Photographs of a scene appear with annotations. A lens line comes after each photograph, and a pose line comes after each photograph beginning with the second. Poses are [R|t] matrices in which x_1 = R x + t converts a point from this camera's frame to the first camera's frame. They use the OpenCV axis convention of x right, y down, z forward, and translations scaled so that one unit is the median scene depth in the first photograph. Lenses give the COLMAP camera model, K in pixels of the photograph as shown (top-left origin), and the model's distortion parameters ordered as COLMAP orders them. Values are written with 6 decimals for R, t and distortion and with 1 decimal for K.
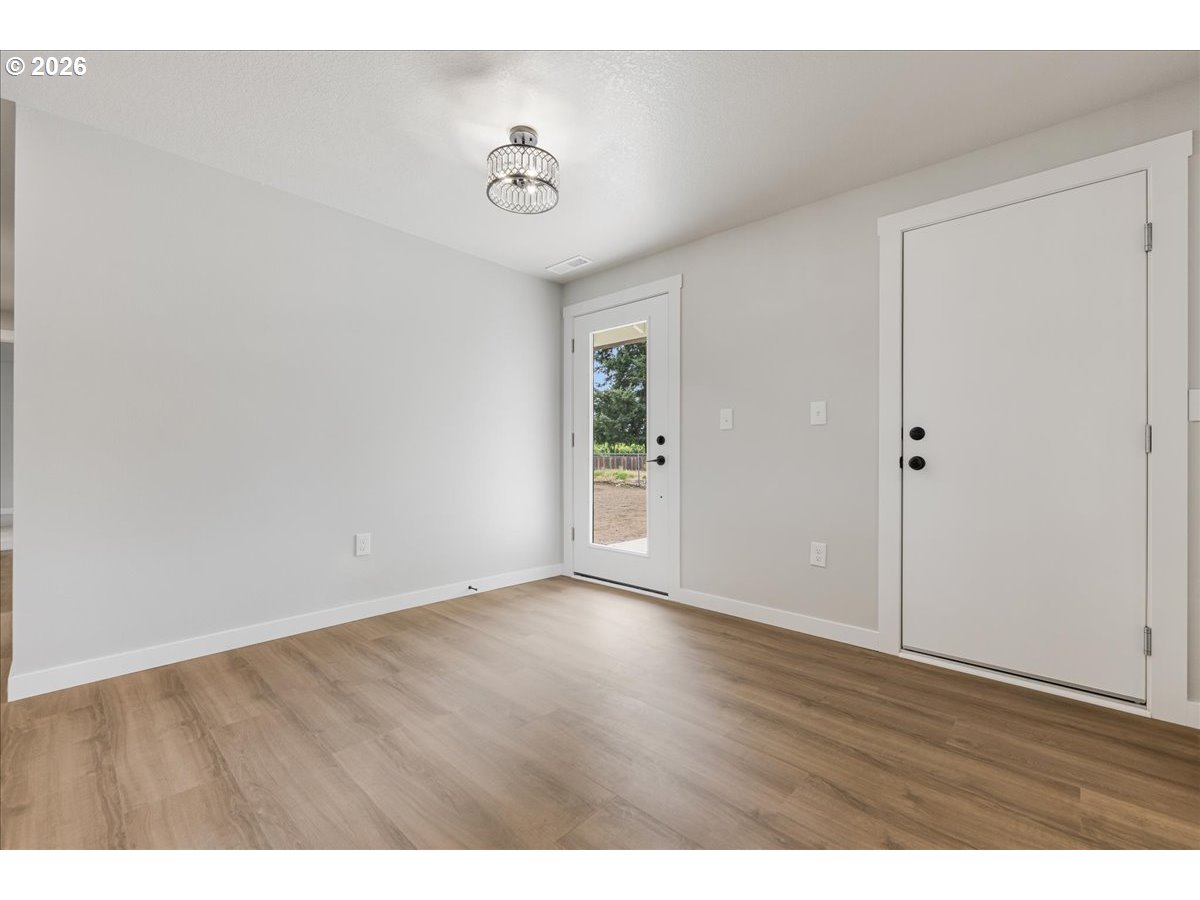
lens RADIAL K [[504.0, 0, 600.0], [0, 504.0, 450.0], [0, 0, 1]] dist [-0.000884, 0.000724]
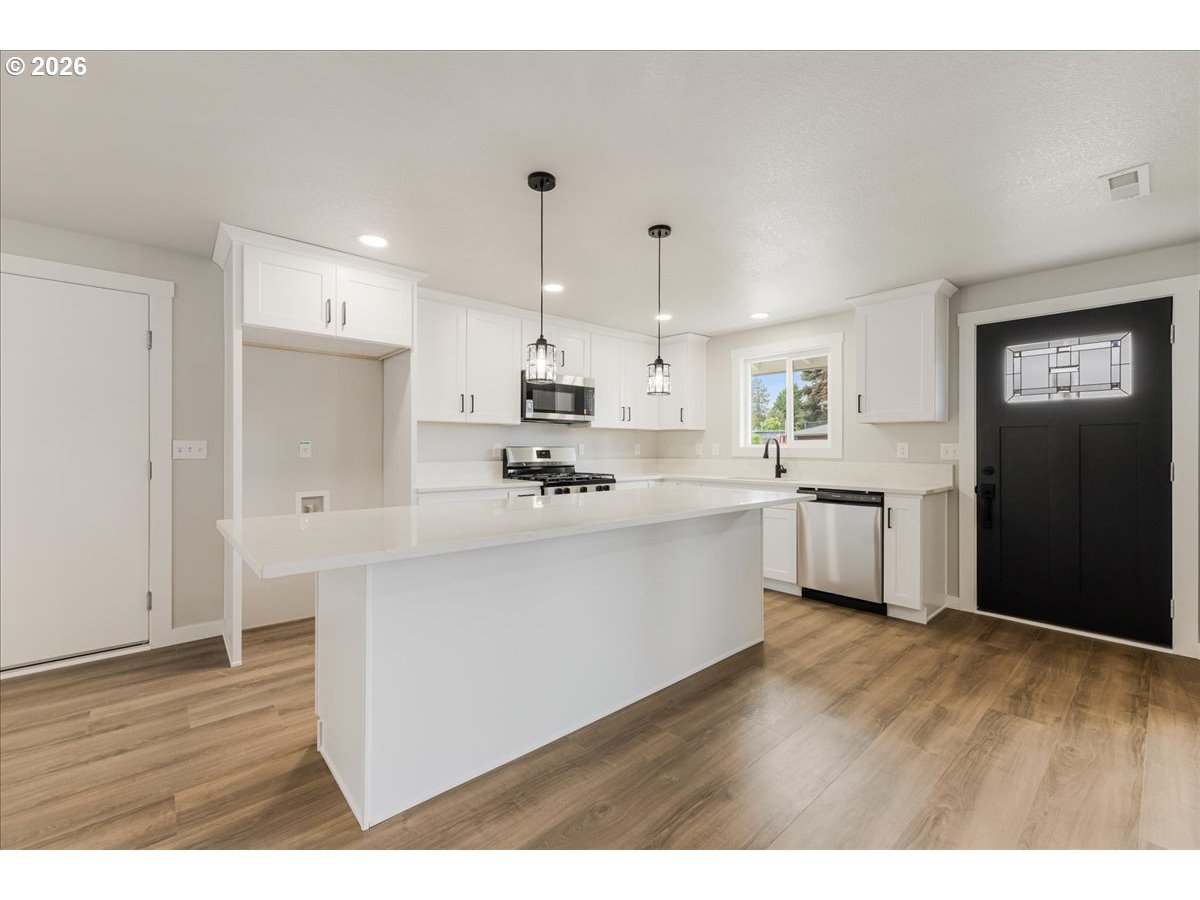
lens RADIAL K [[504.0, 0, 600.0], [0, 504.0, 450.0], [0, 0, 1]] dist [-0.000884, 0.000724]
pose [[0.093870, -0.008877, 0.995545, -0.255586], [-0.009318, 0.999909, 0.009794, -0.089654], [-0.995541, -0.010195, 0.093779, -0.414292]]
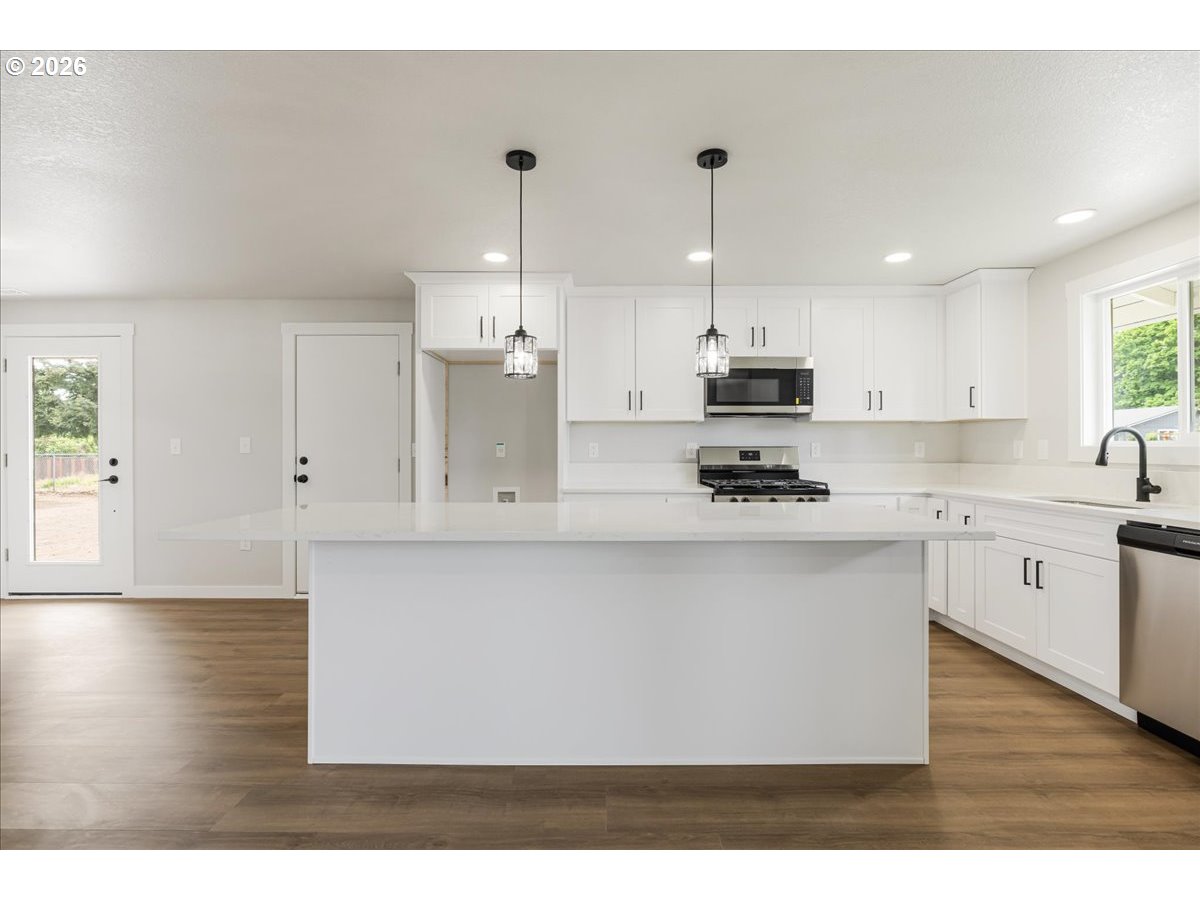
lens RADIAL K [[560.1, 0, 600.0], [0, 560.1, 450.0], [0, 0, 1]] dist [-0.007547, 0.000180]
pose [[0.733742, -0.008335, 0.679377, 0.101688], [-0.000956, 0.999911, 0.013301, -0.093227], [-0.679427, -0.010409, 0.733669, -0.997176]]
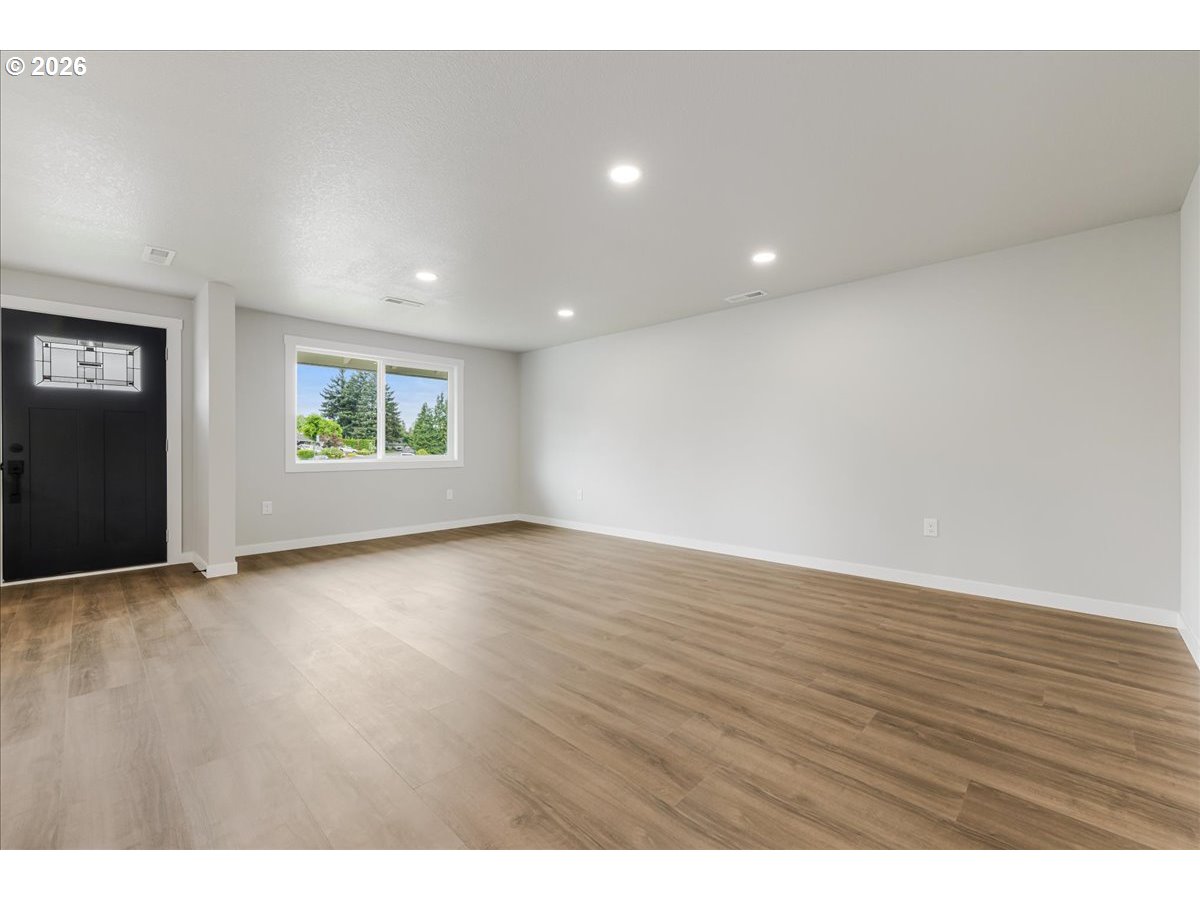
lens RADIAL K [[495.7, 0, 600.0], [0, 495.7, 450.0], [0, 0, 1]] dist [-0.001188, 0.000058]
pose [[-0.999904, -0.002897, 0.013557, -0.526075], [-0.002949, 0.999988, -0.003808, -0.016751], [-0.013546, -0.003848, -0.999901, 0.118765]]
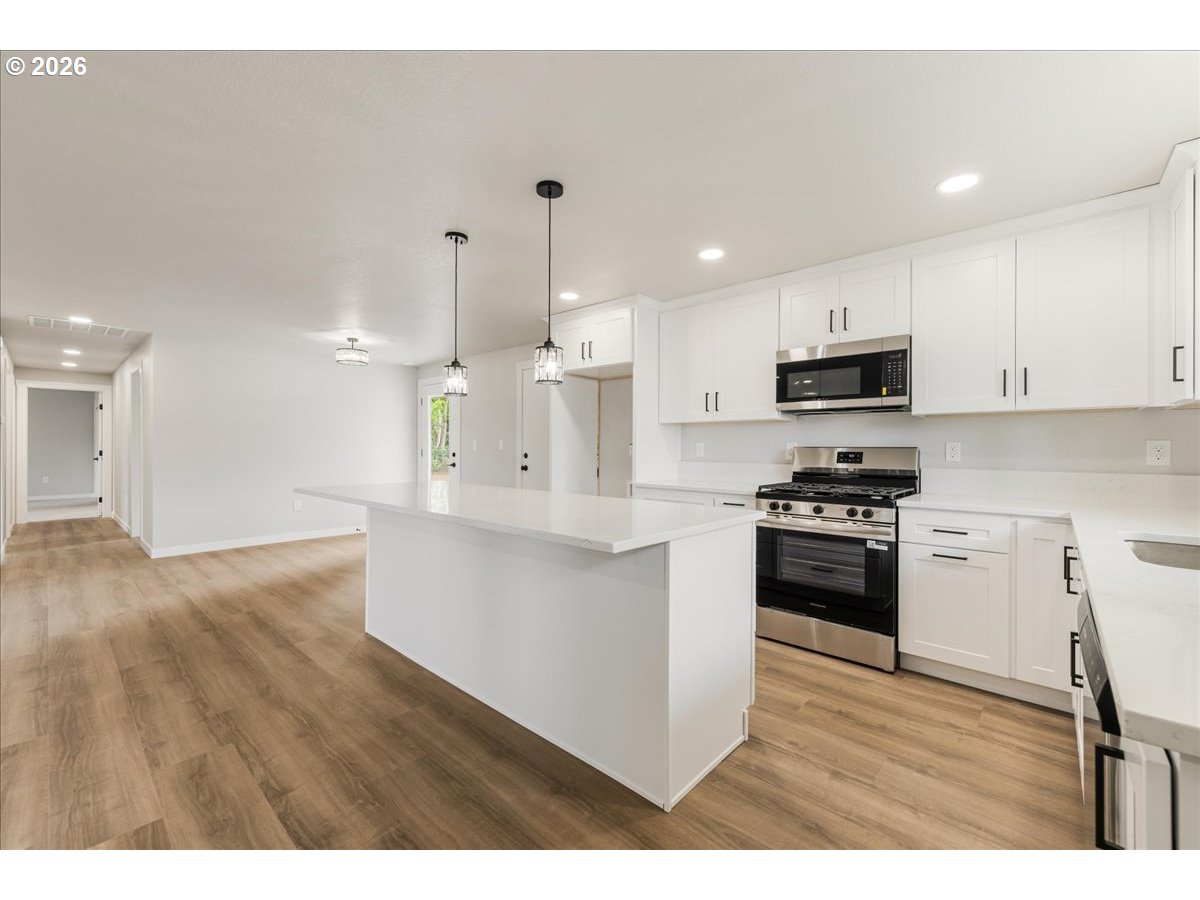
lens RADIAL K [[499.3, 0, 600.0], [0, 499.3, 450.0], [0, 0, 1]] dist [0.004086, 0.000761]
pose [[0.999928, 0.001124, 0.011916, 0.958073], [-0.001264, 0.999930, 0.011734, -0.088156], [-0.011902, -0.011748, 0.999860, -1.377426]]
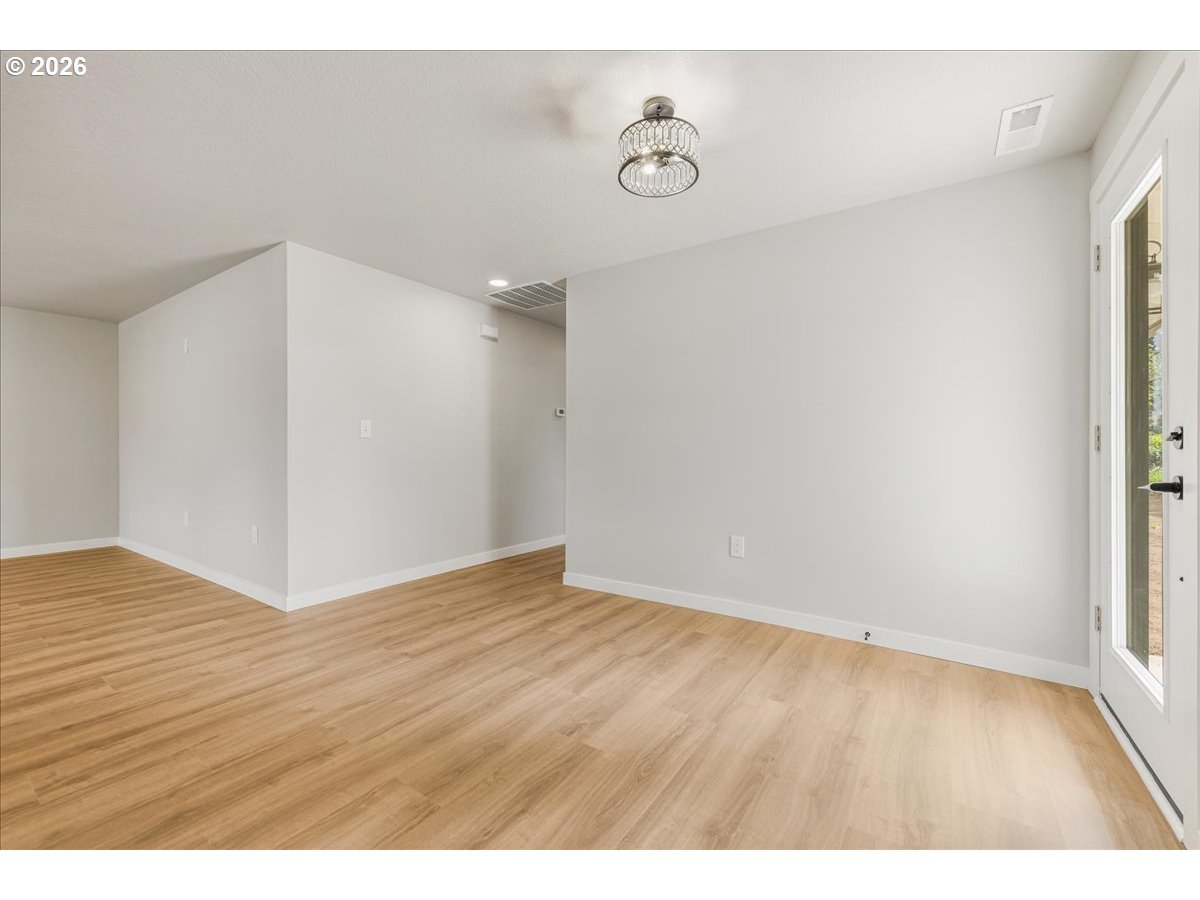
lens RADIAL K [[504.0, 0, 600.0], [0, 504.0, 450.0], [0, 0, 1]] dist [-0.000884, 0.000724]
pose [[0.151571, -0.004213, -0.988437, 0.640510], [0.002868, 0.999989, -0.003823, -0.010732], [0.988442, -0.002255, 0.151582, 0.692440]]
